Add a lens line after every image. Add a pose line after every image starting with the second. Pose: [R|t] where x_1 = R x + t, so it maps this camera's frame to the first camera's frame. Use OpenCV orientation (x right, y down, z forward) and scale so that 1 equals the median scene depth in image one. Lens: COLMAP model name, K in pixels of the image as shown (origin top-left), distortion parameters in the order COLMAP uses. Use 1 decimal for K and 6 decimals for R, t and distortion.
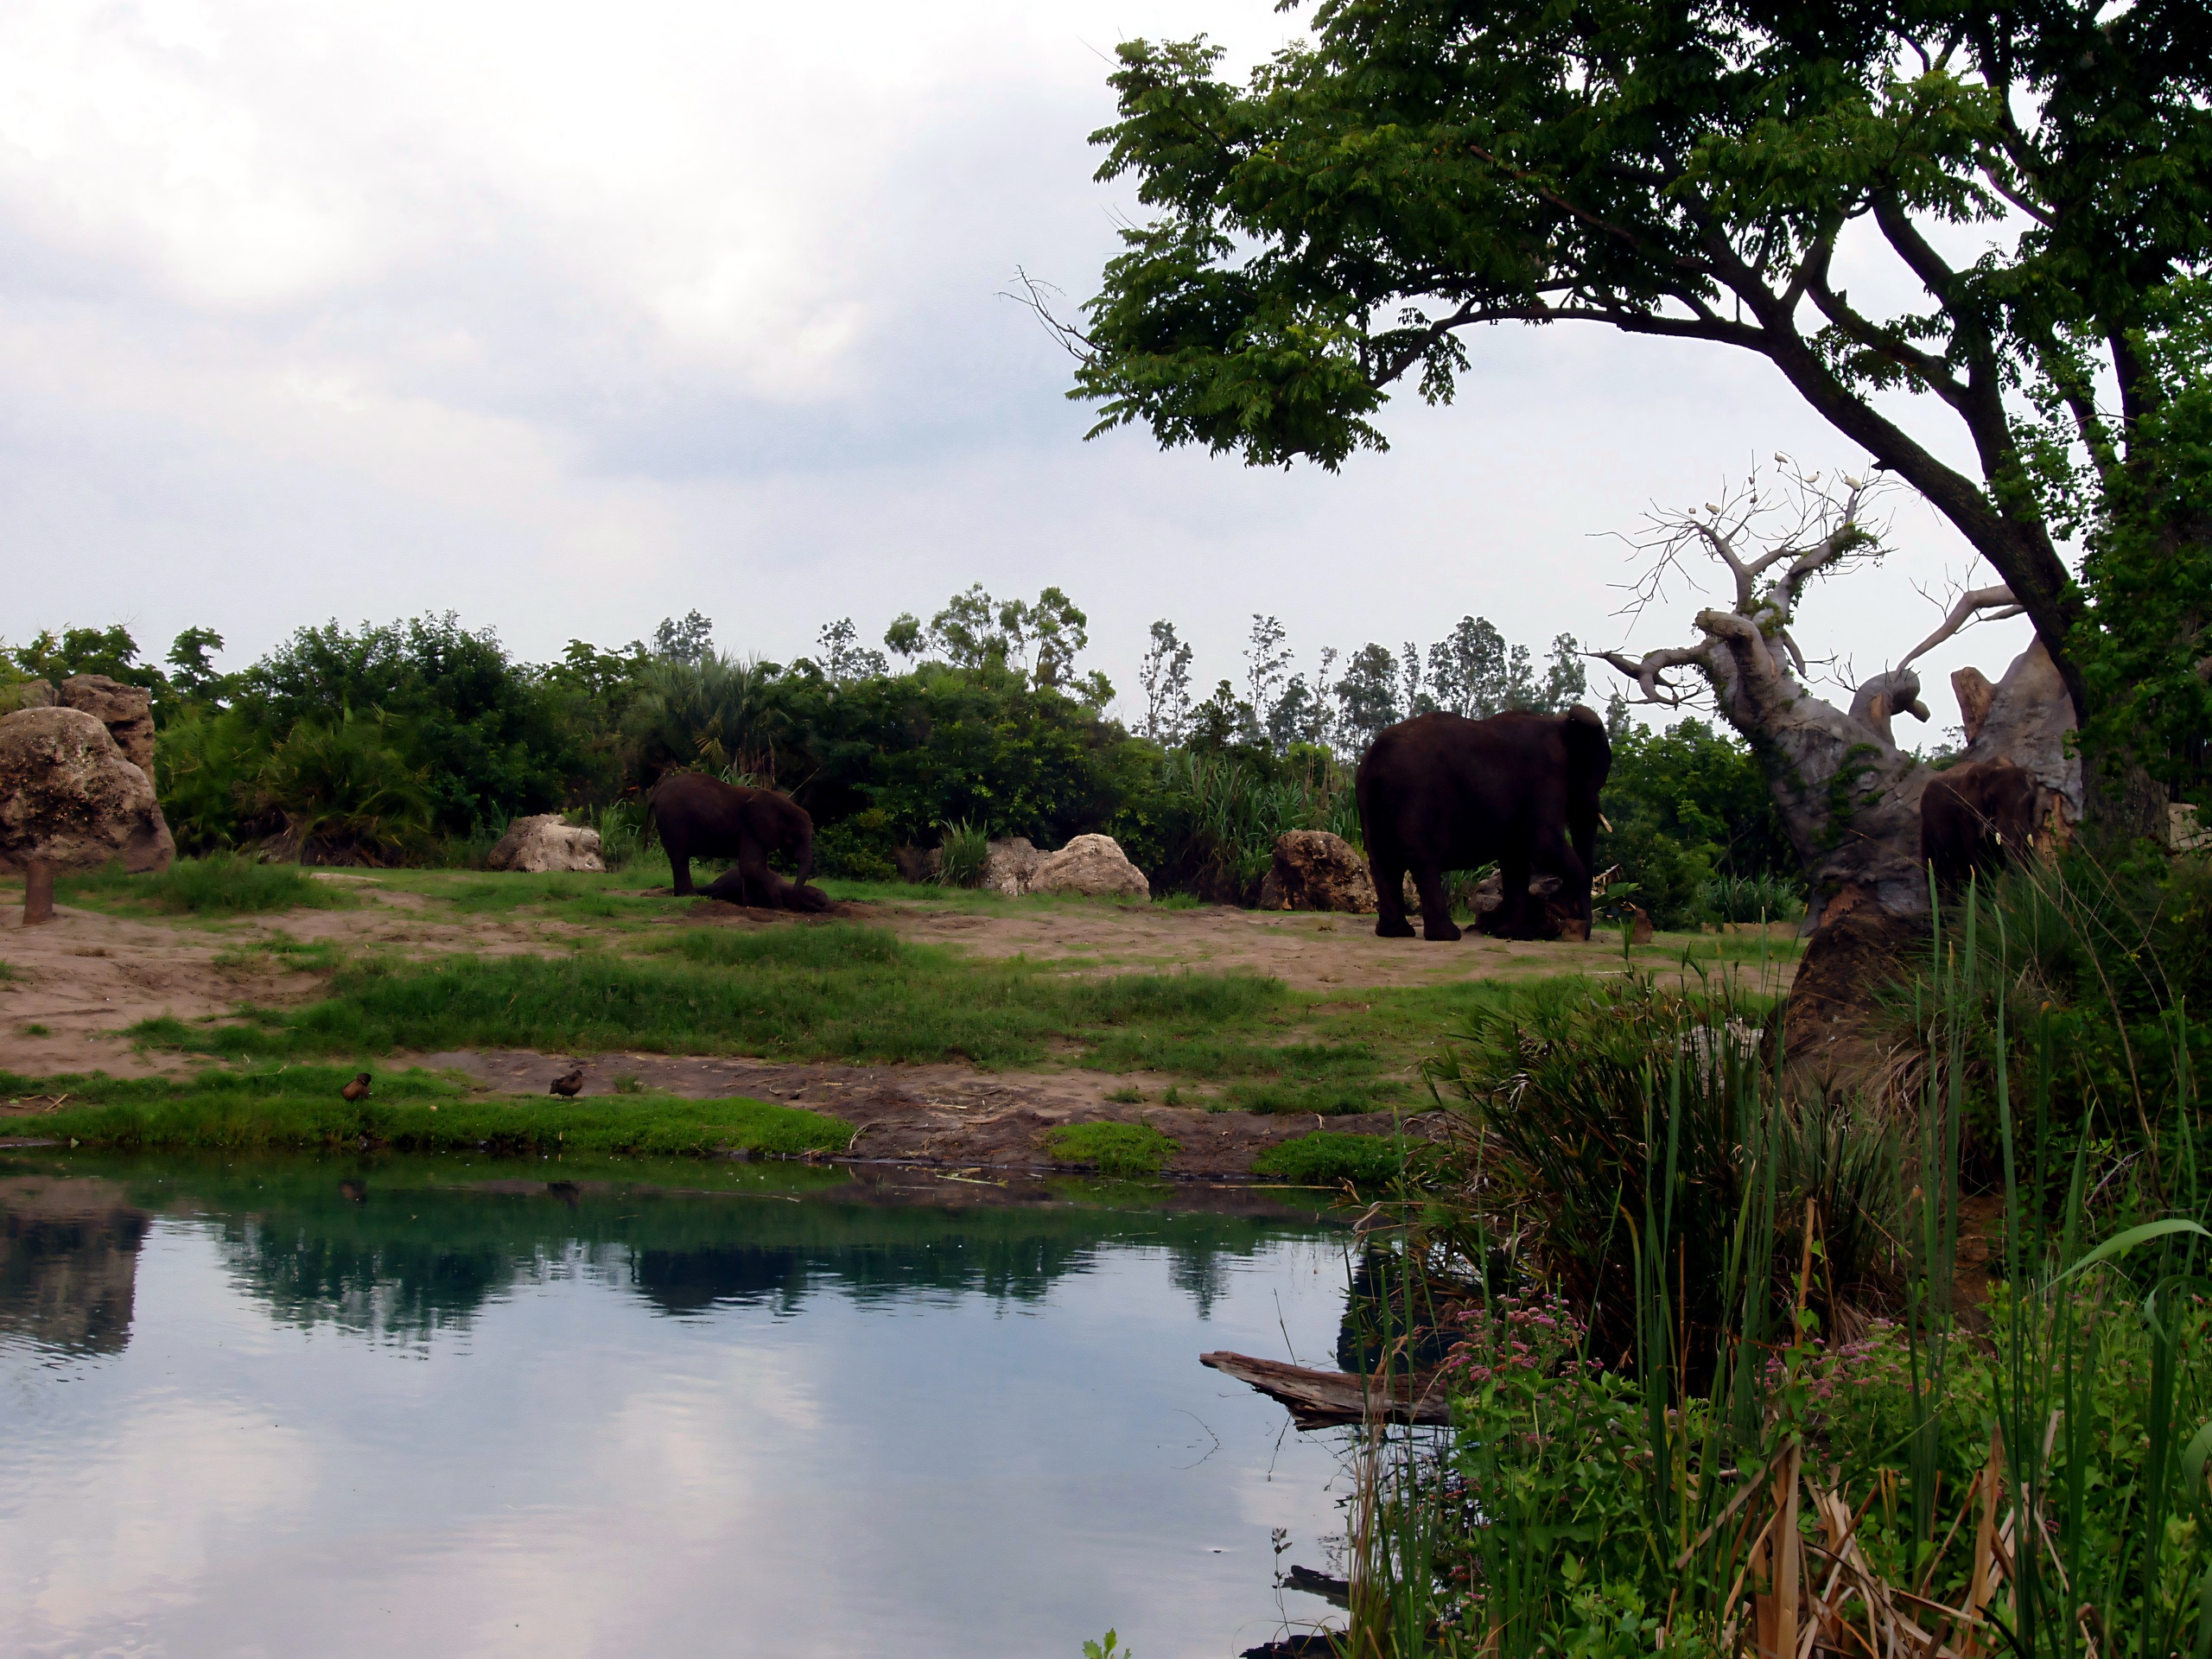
lens RADIAL K [[4080.0, 0, 1106.0], [0, 4080.0, 829.5], [0, 0, 1]] dist [-0.150645, -0.003122]
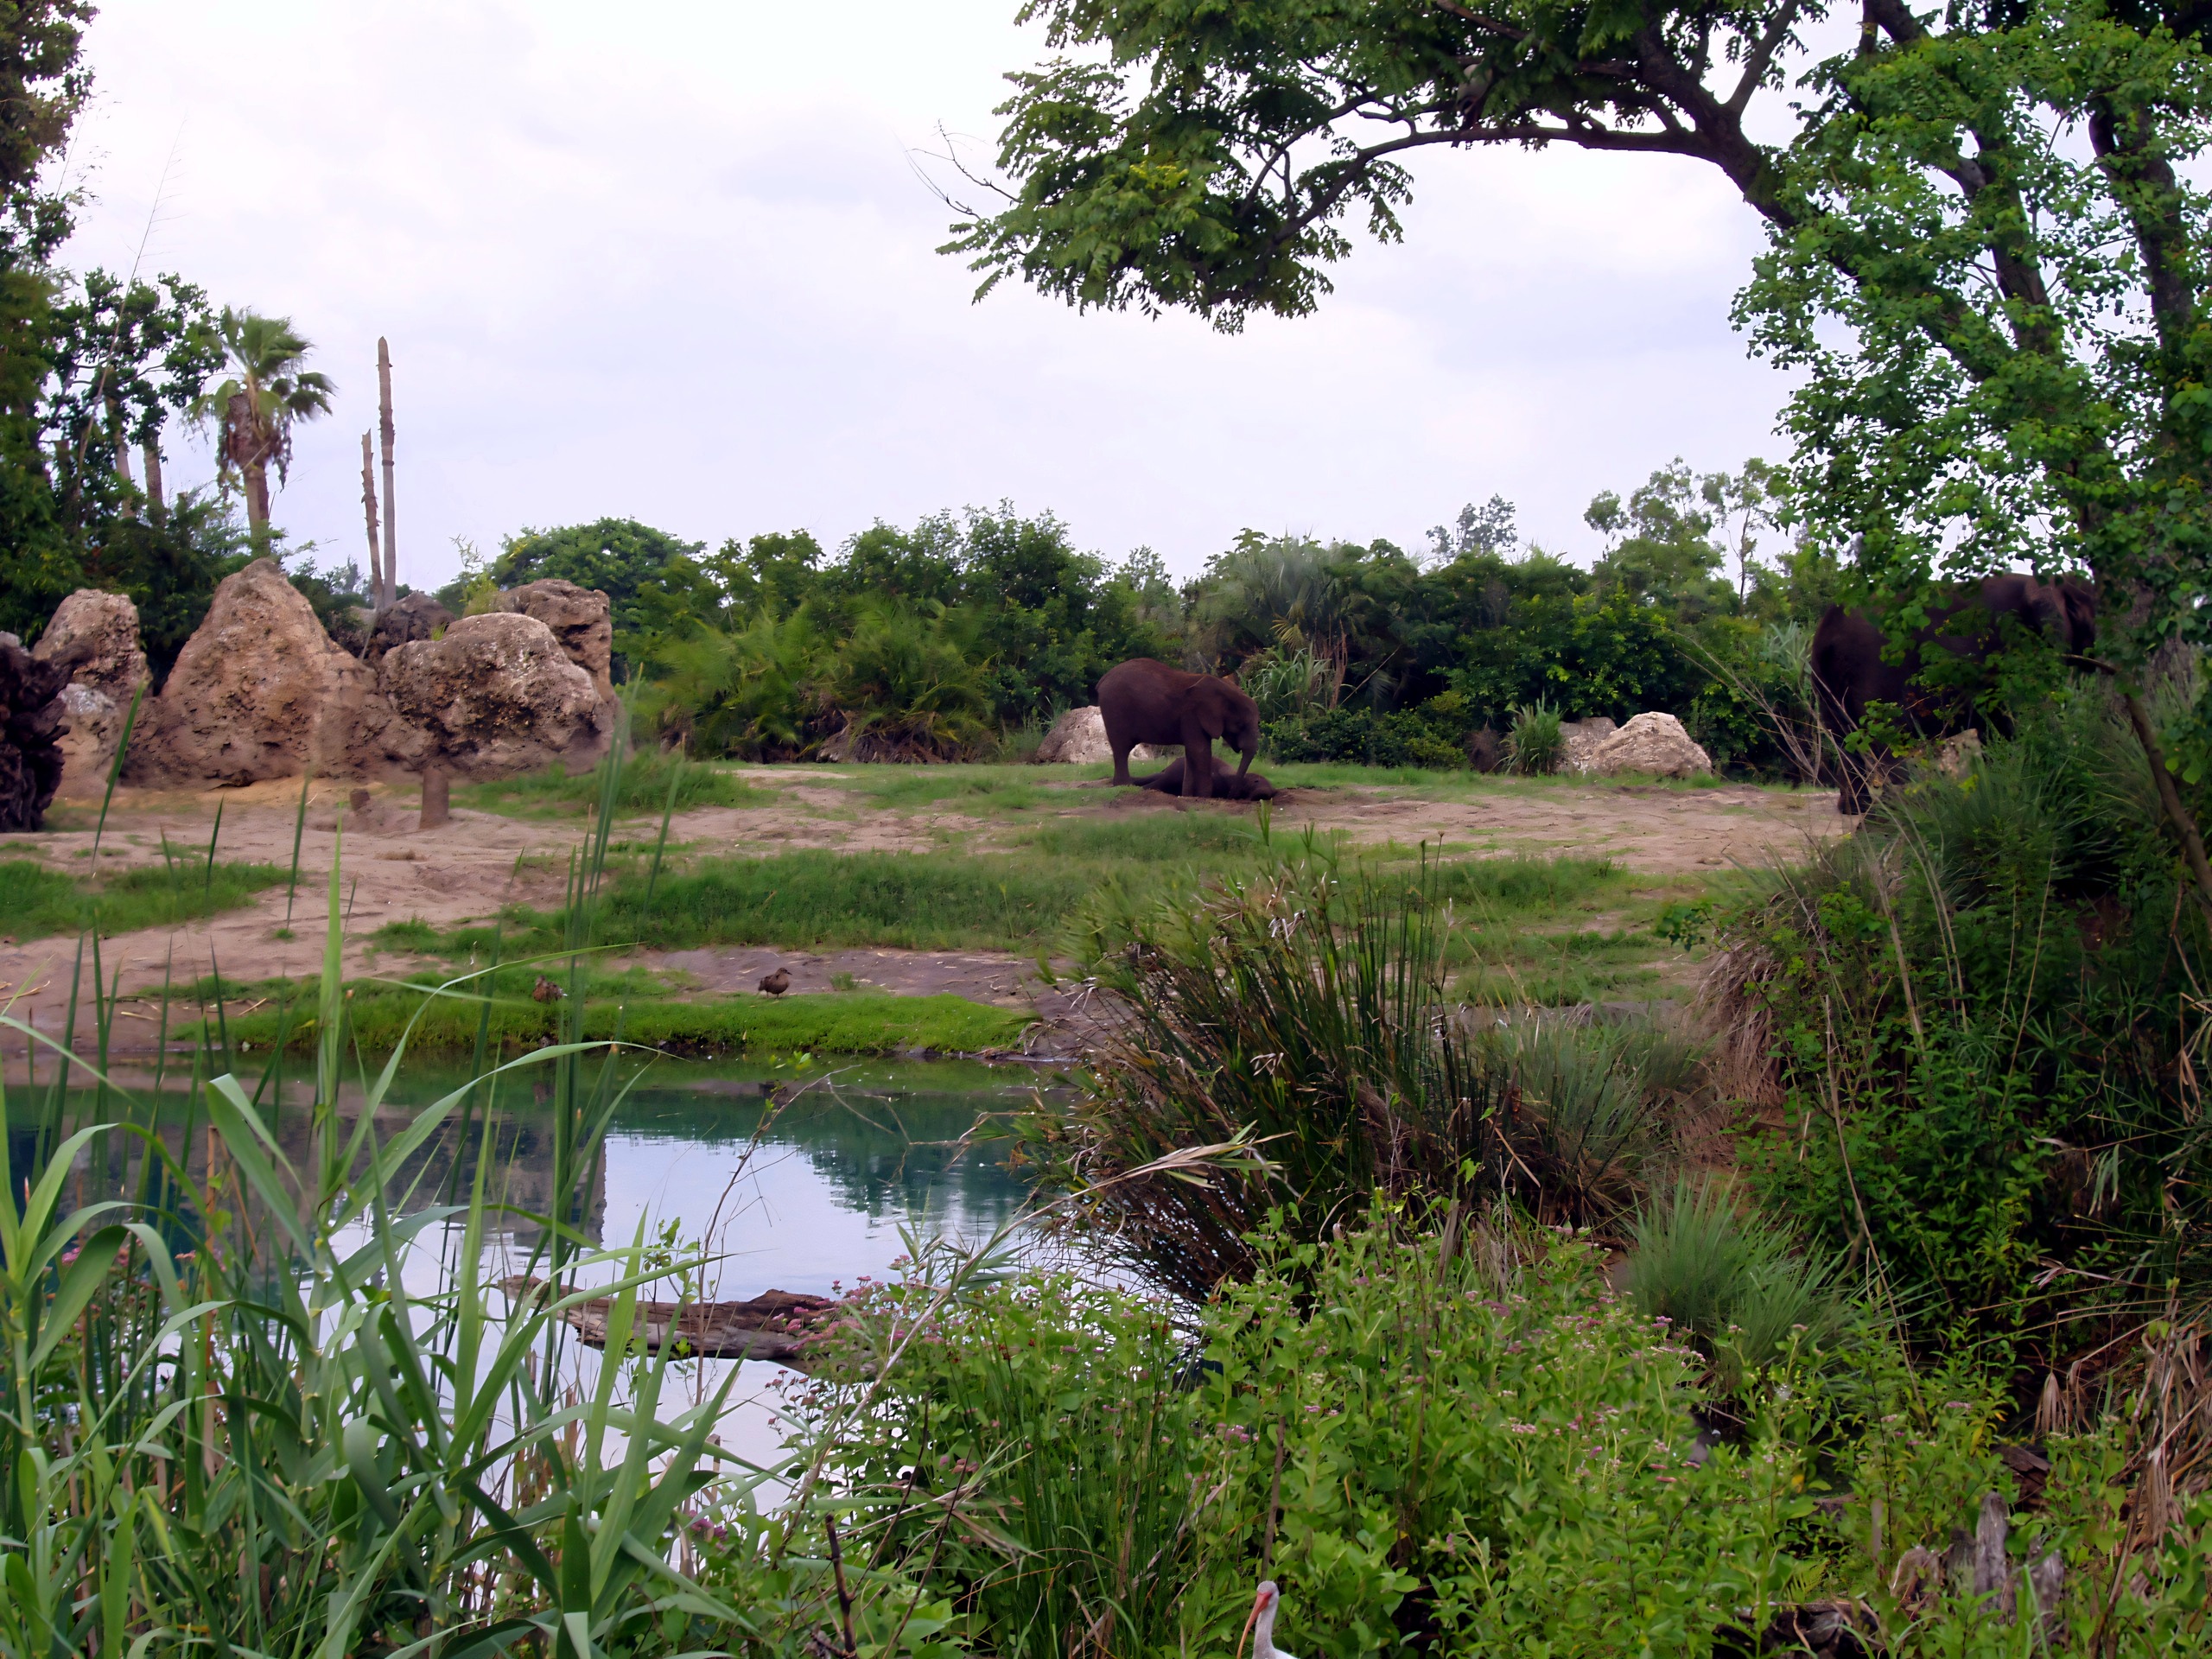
lens RADIAL K [[4080.0, 0, 1106.0], [0, 4080.0, 829.5], [0, 0, 1]] dist [-0.150645, -0.003122]
pose [[0.969124, -0.017761, -0.245934, 0.132132], [0.024493, 0.999404, 0.024339, 0.002727], [0.245355, -0.029611, 0.968981, 0.048682]]
